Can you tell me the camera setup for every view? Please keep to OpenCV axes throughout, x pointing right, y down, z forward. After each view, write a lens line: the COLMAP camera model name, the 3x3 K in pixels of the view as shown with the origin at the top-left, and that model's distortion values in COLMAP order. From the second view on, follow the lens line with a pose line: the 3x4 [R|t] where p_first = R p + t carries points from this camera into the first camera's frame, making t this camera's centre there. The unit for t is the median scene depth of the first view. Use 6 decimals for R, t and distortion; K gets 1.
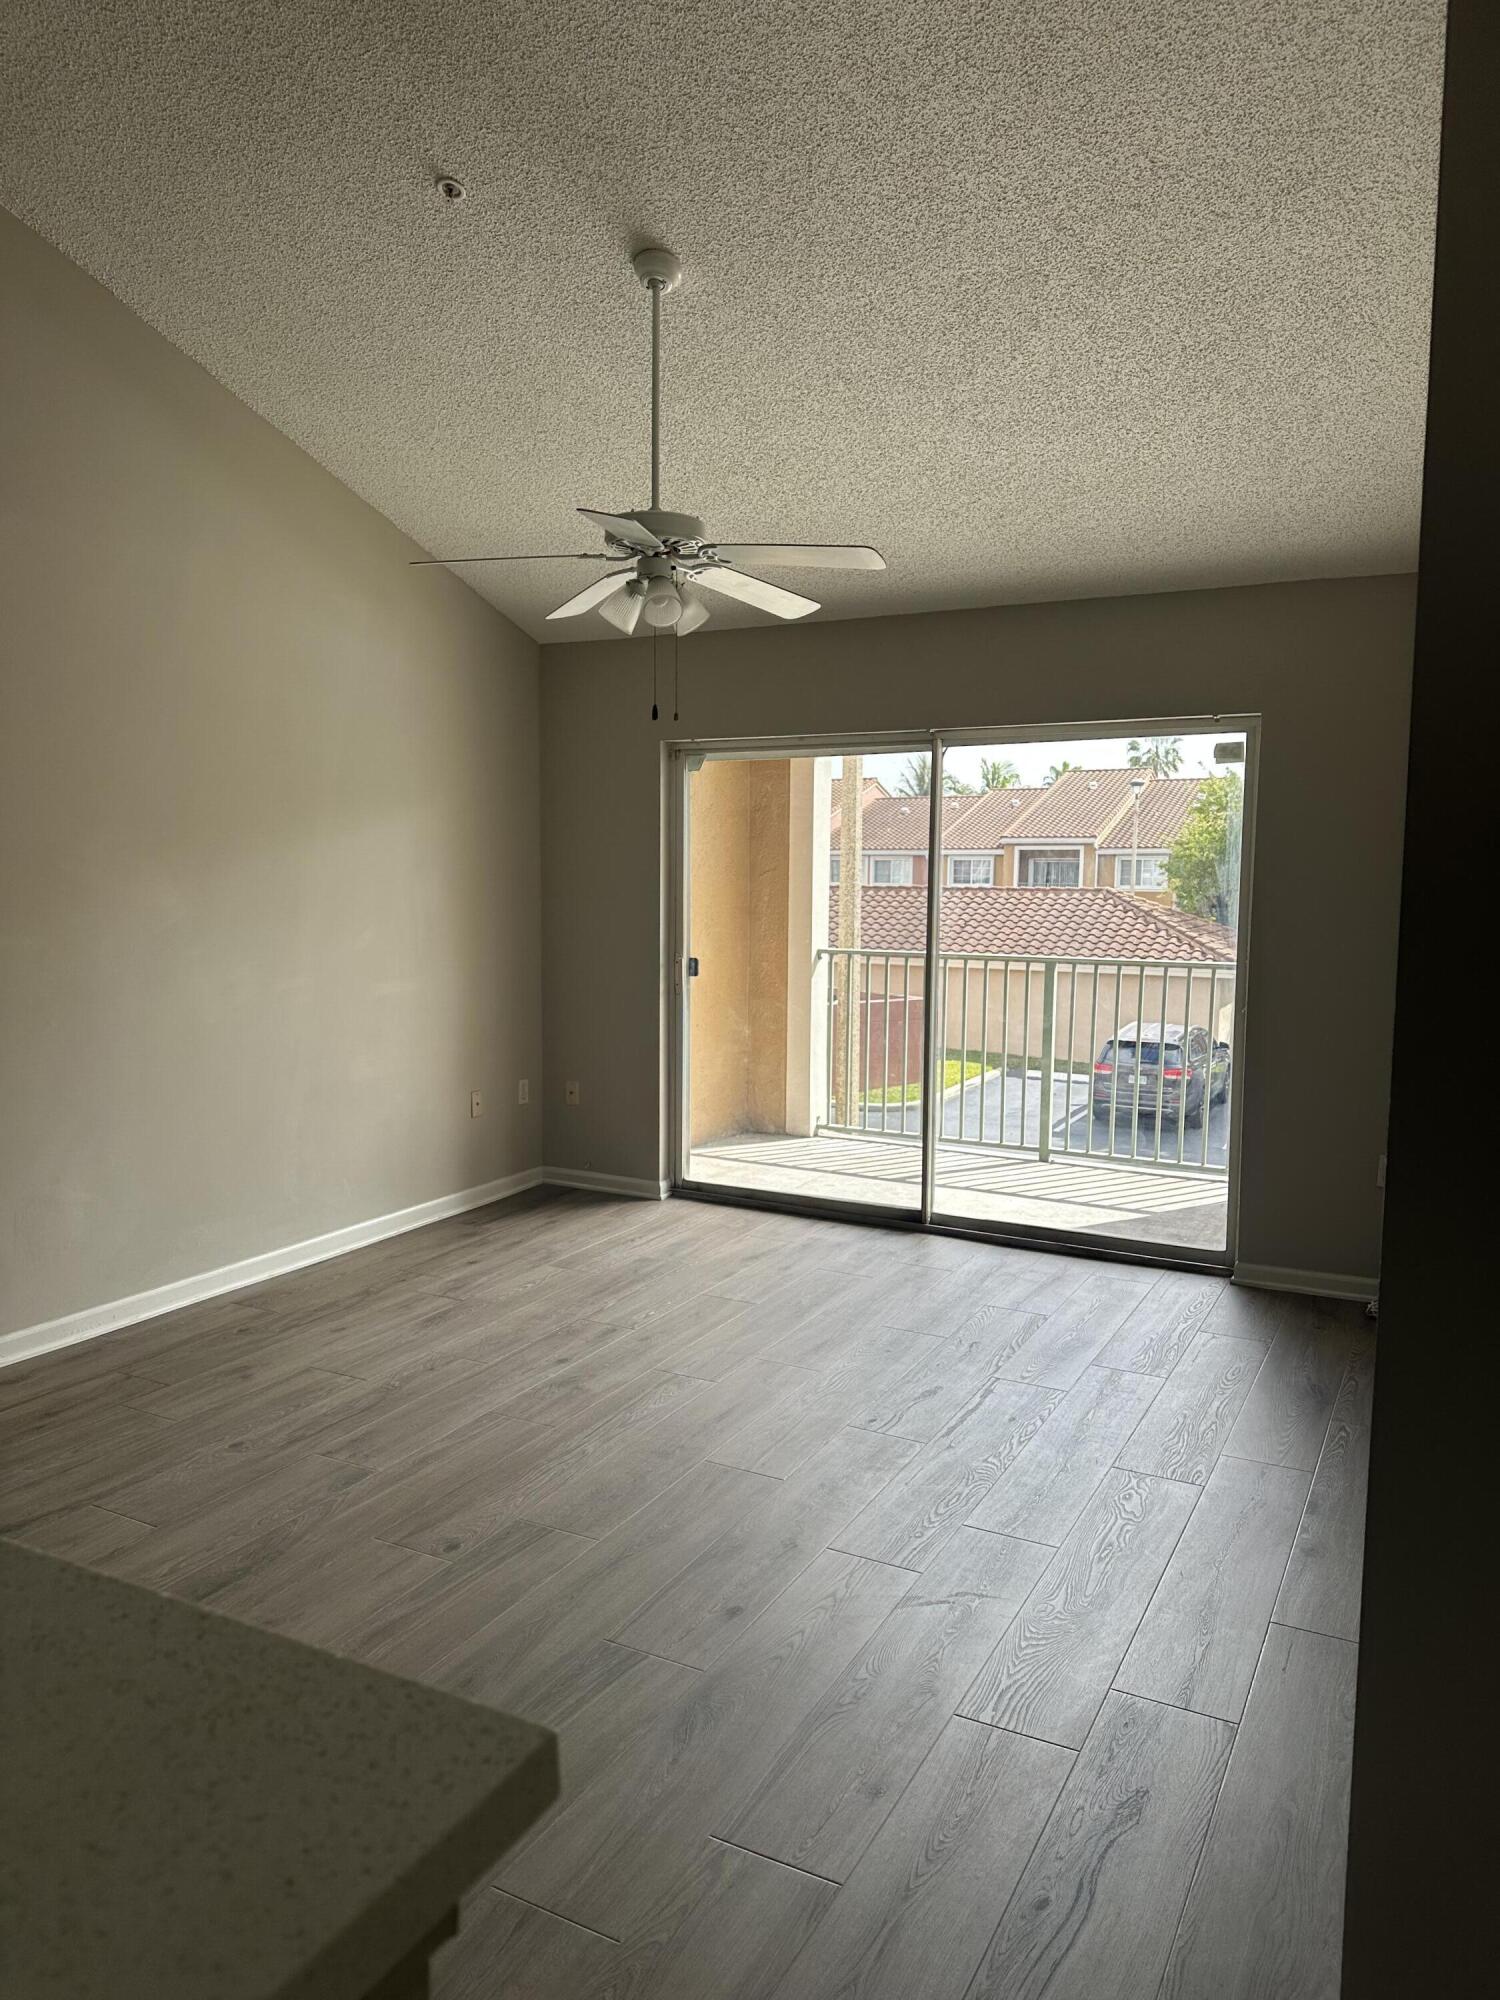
lens RADIAL K [[1383.9, 0, 744.8], [0, 1383.9, 1000.9], [0, 0, 1]] dist [0.172162, -0.332817]
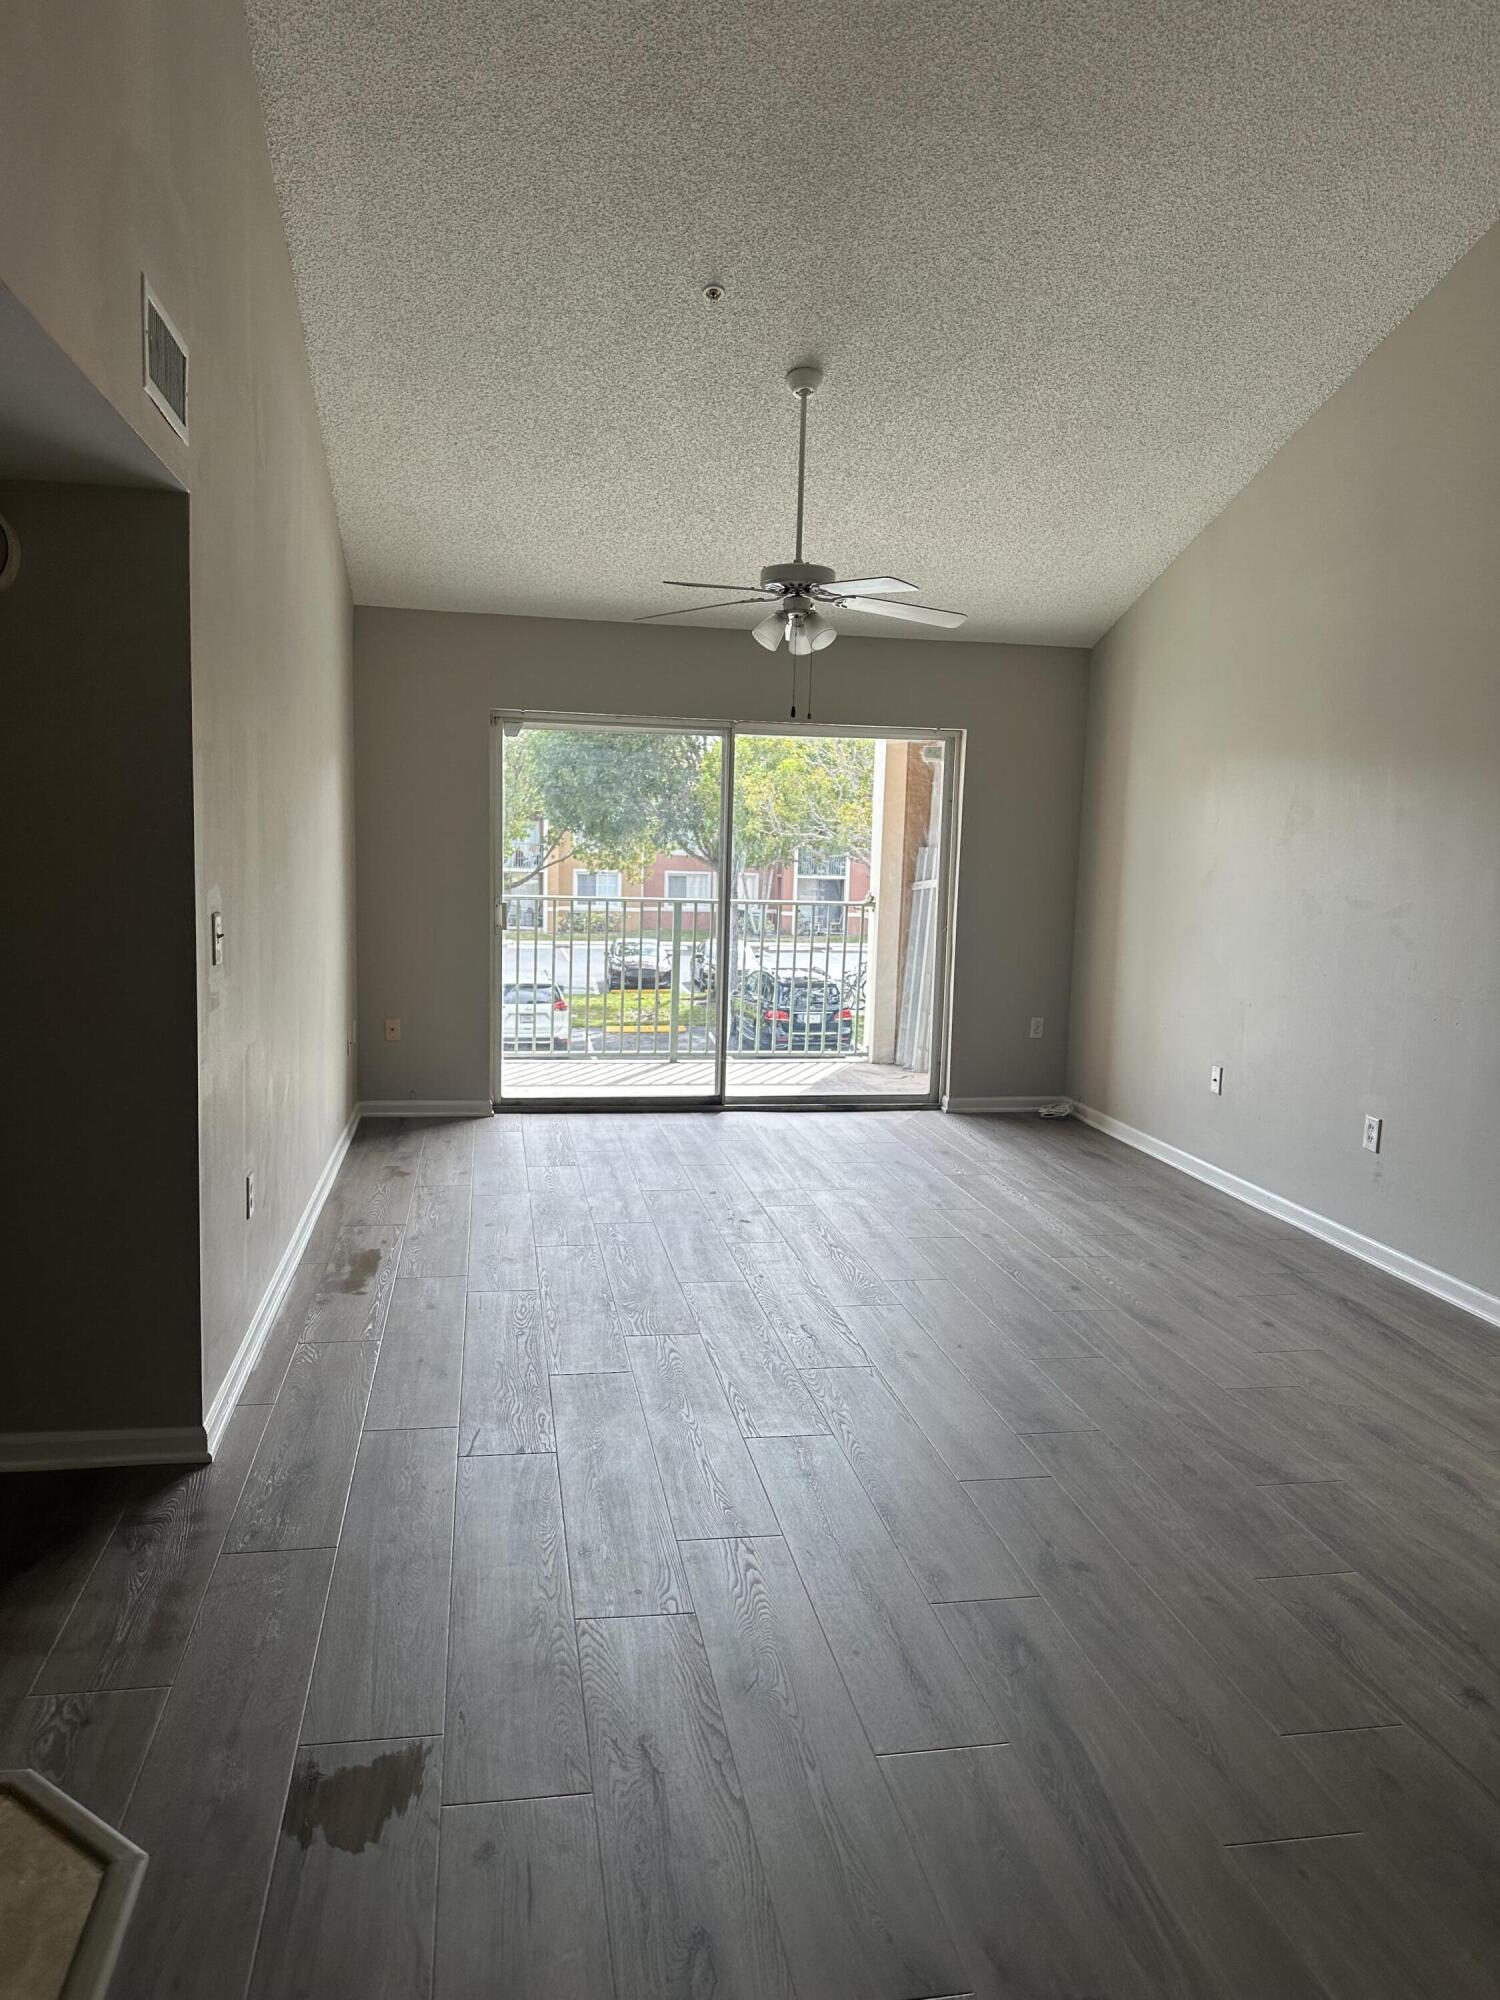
lens RADIAL K [[1383.9, 0, 744.8], [0, 1383.9, 1000.9], [0, 0, 1]] dist [0.172162, -0.332817]
pose [[0.786386, -0.058575, 0.614953, -0.636485], [0.038909, 0.998214, 0.045324, 0.006279], [-0.616509, -0.011715, 0.787260, -0.020851]]
